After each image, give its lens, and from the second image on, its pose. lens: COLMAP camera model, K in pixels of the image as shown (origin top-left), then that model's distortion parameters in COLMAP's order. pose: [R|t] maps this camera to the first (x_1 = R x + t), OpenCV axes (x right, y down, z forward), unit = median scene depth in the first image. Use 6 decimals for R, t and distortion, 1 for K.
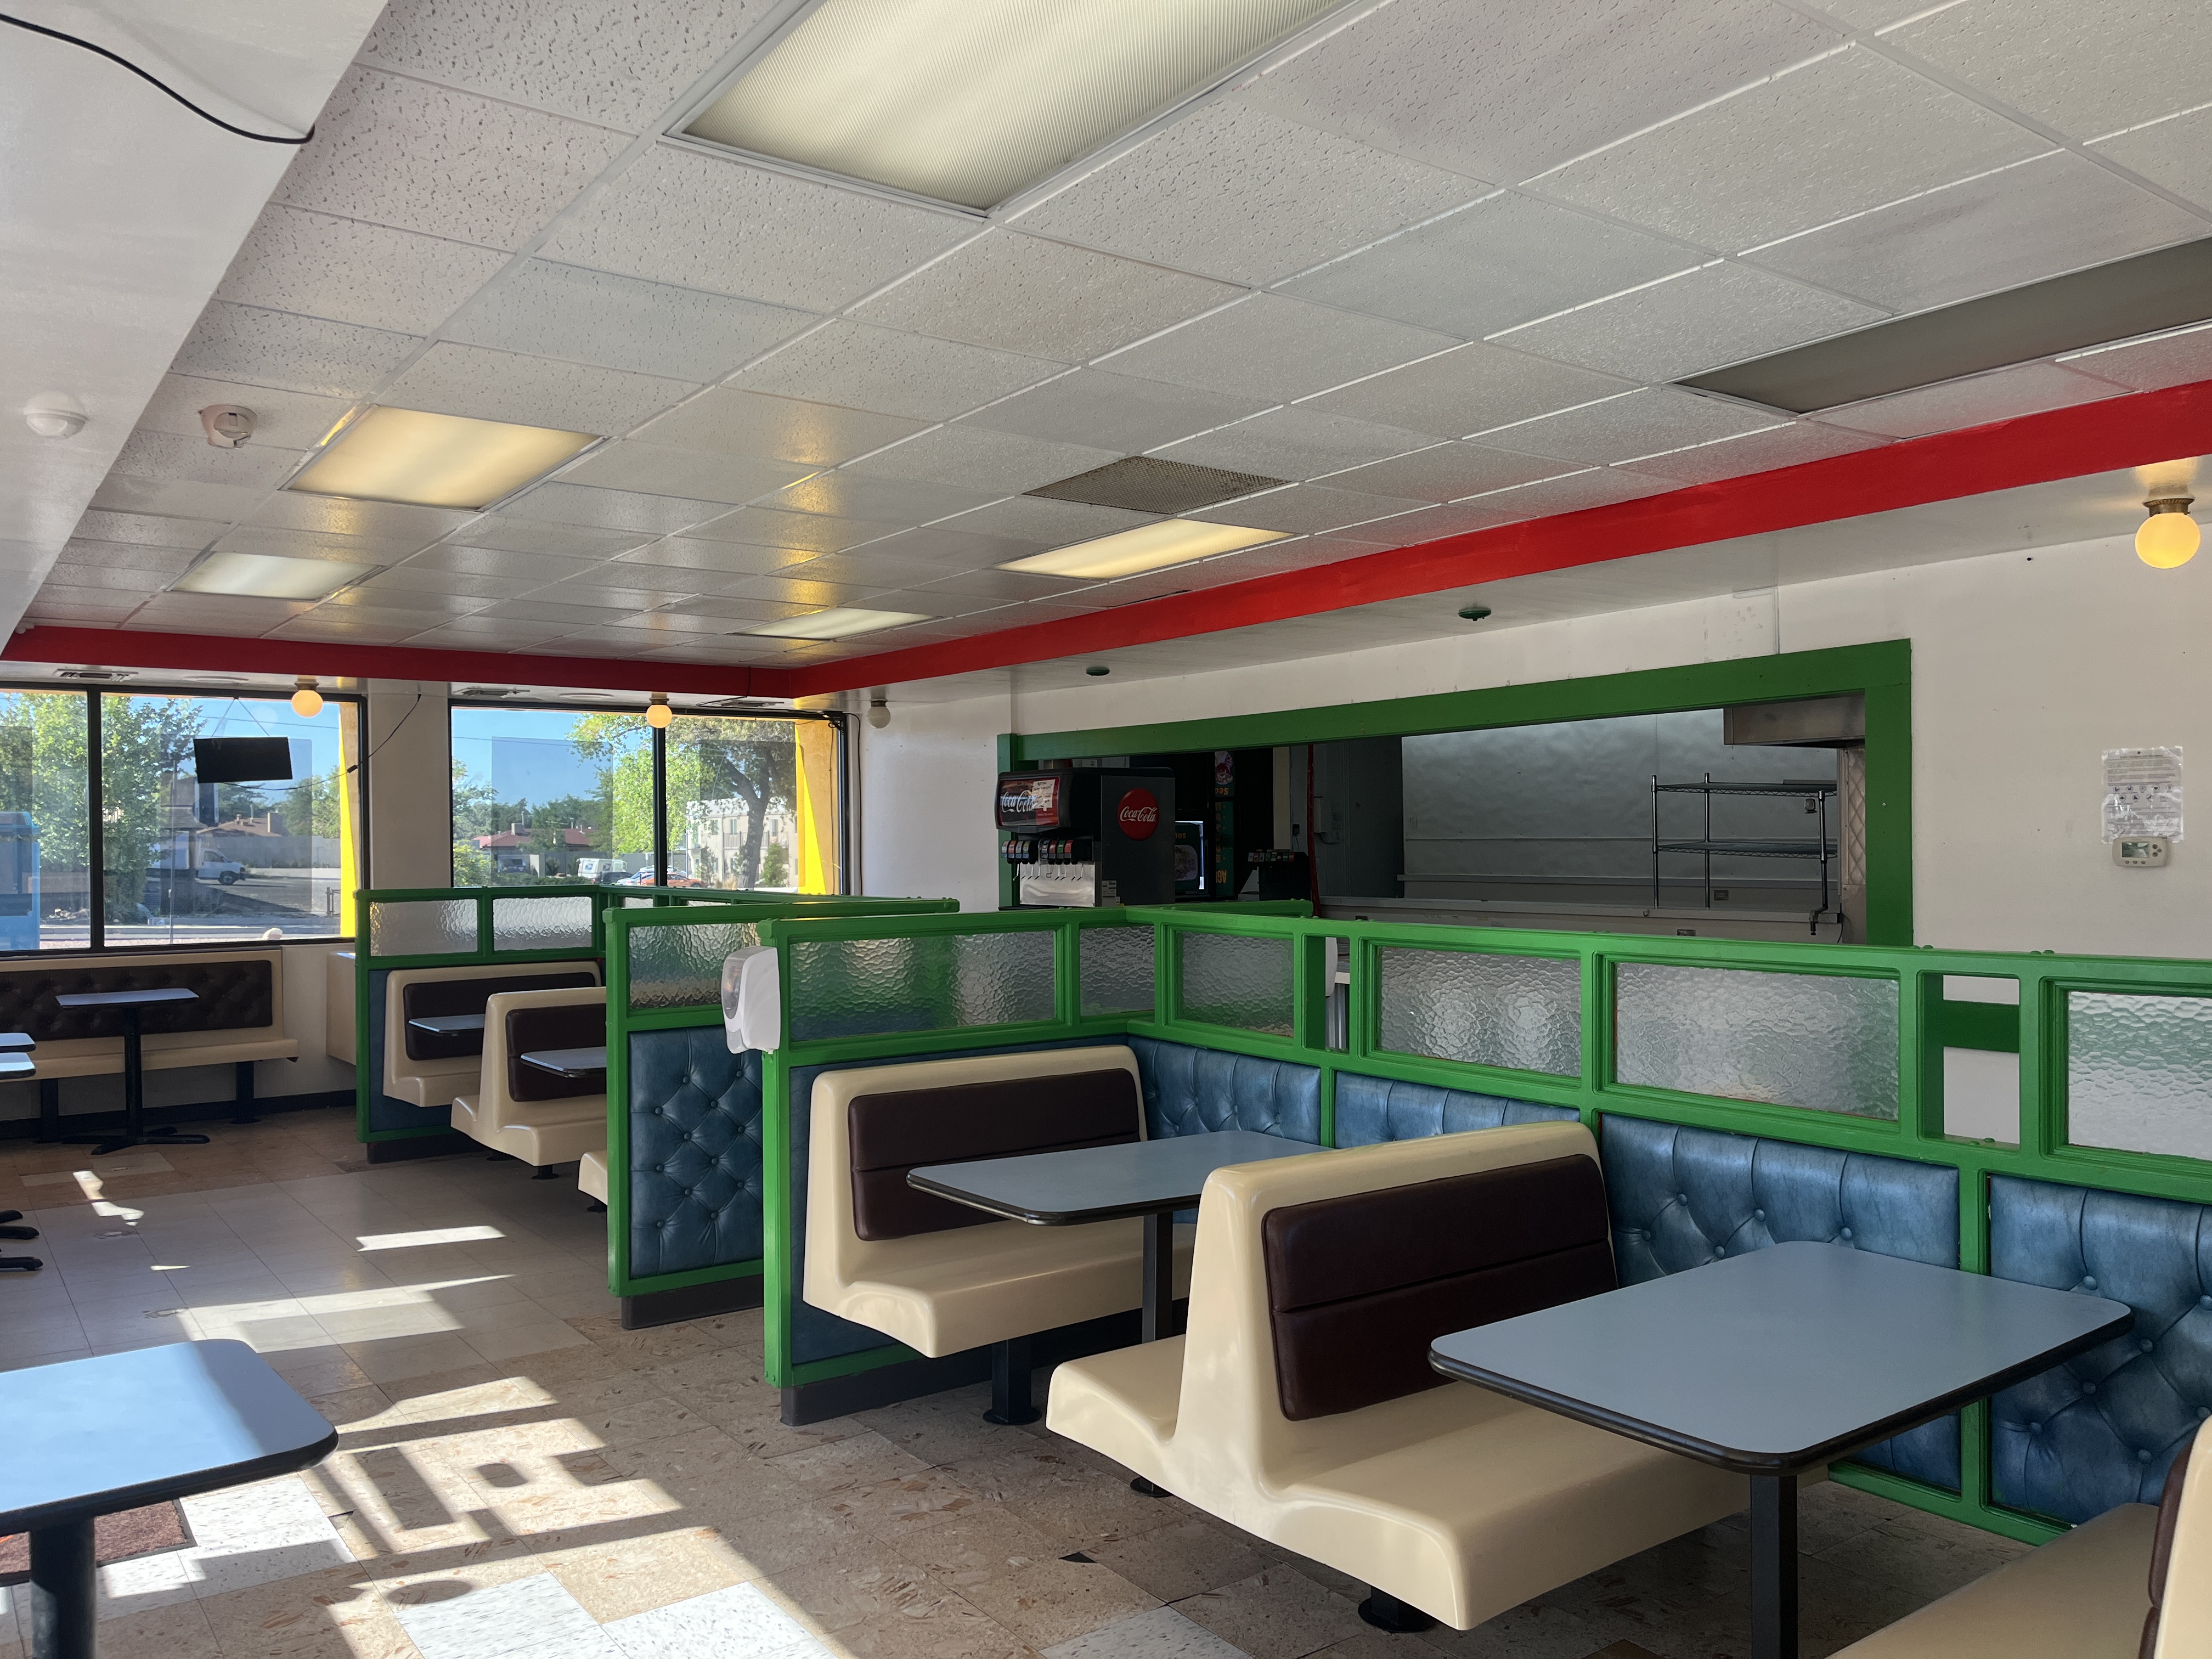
lens RADIAL K [[1677.1, 0, 1101.6], [0, 1677.1, 837.0], [0, 0, 1]] dist [0.006971, -0.001118]
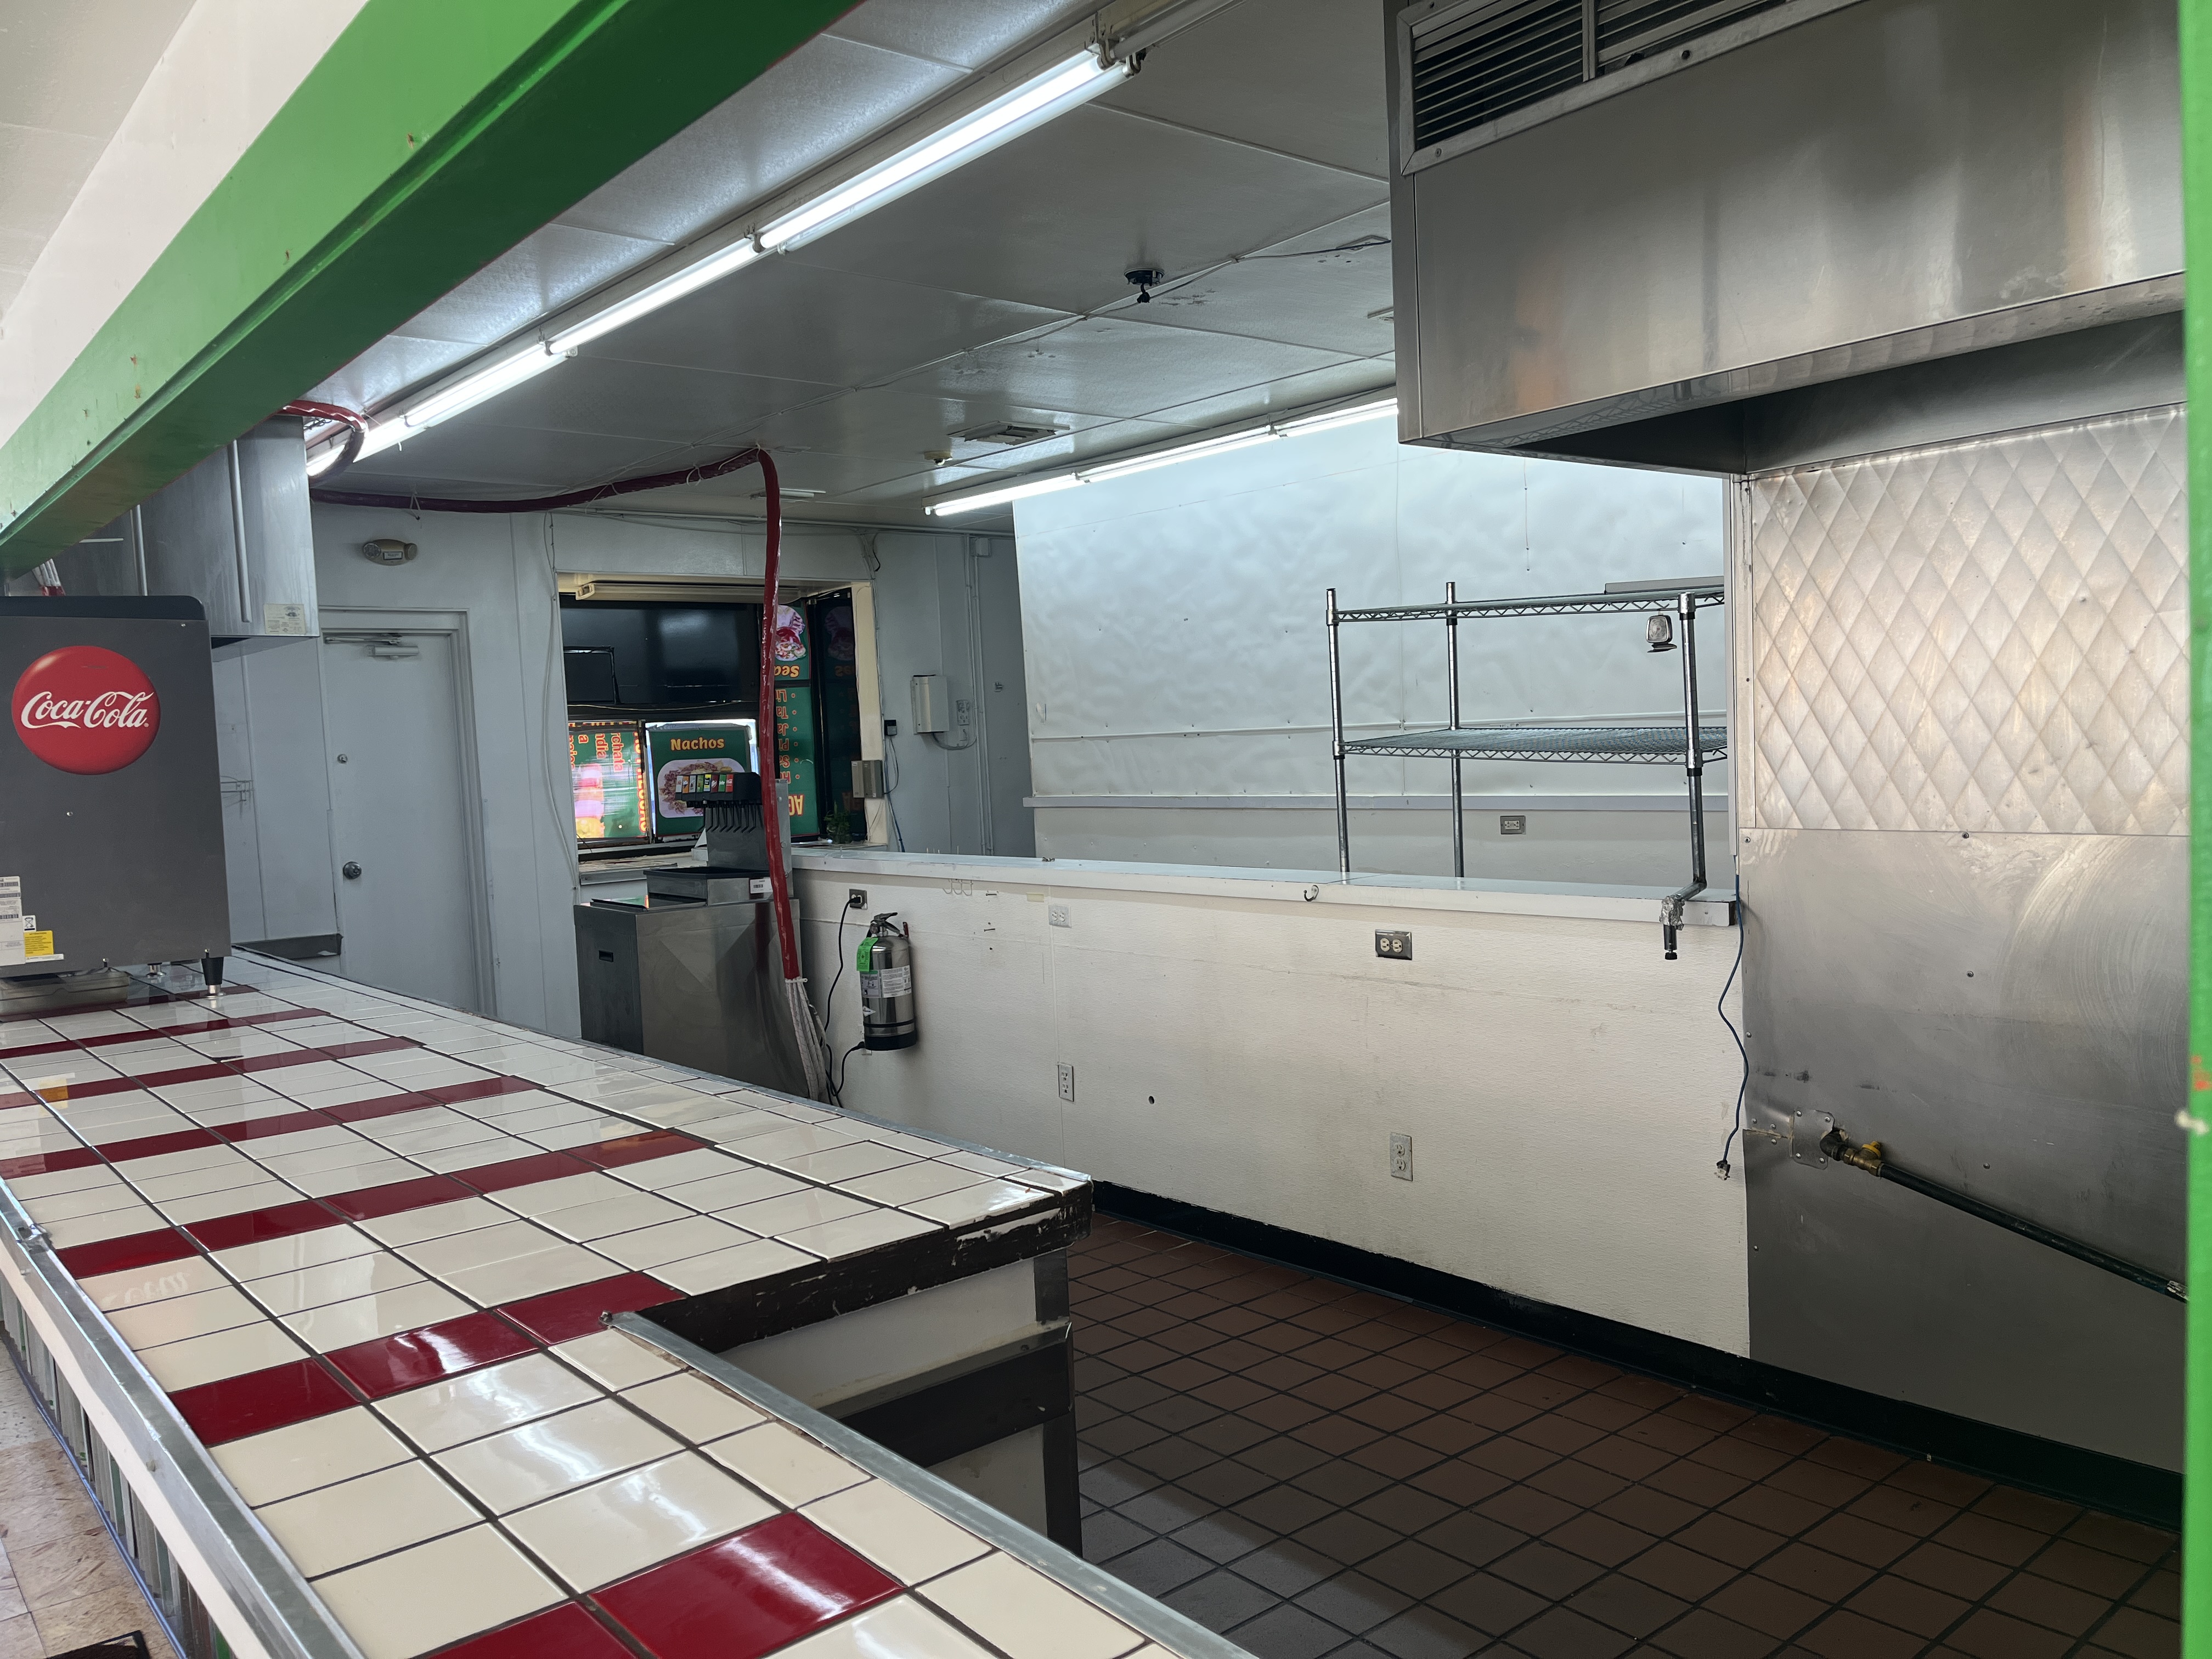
lens RADIAL K [[1677.1, 0, 1110.8], [0, 1677.1, 830.8], [0, 0, 1]] dist [0.006971, -0.001118]
pose [[0.997309, -0.037123, 0.063222, 0.235233], [0.033494, 0.997782, 0.057520, 0.000775], [-0.065217, -0.055248, 0.996341, 0.540106]]
